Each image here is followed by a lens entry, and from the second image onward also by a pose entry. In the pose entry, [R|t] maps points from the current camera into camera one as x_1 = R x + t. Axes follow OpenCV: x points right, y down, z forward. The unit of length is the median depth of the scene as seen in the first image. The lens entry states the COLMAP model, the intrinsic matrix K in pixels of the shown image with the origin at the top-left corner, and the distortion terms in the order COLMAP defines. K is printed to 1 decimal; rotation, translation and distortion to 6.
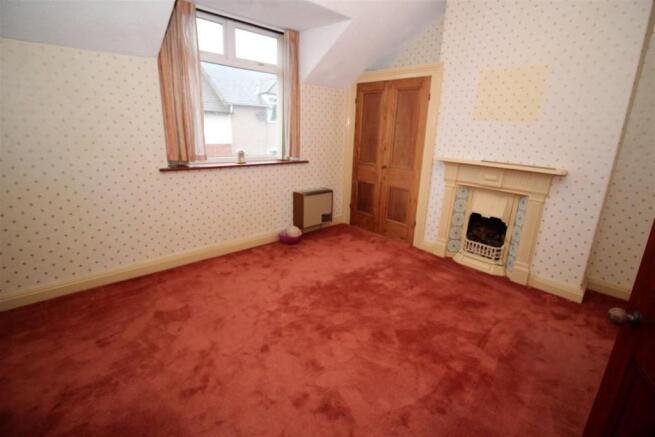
lens RADIAL K [[305.6, 0, 327.9], [0, 305.6, 209.6], [0, 0, 1]] dist [0.001455, -0.013238]
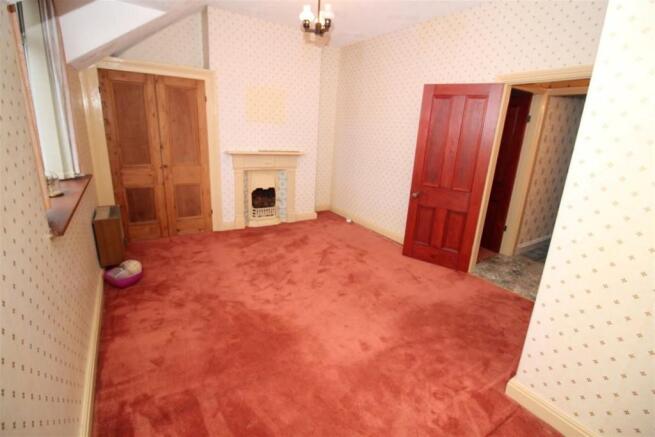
lens RADIAL K [[305.6, 0, 327.9], [0, 305.6, 209.6], [0, 0, 1]] dist [0.001455, -0.013238]
pose [[0.180233, -0.279599, 0.943048, -0.744206], [0.210034, 0.947576, 0.240800, -0.152487], [-0.960938, 0.154672, 0.229510, 0.357038]]
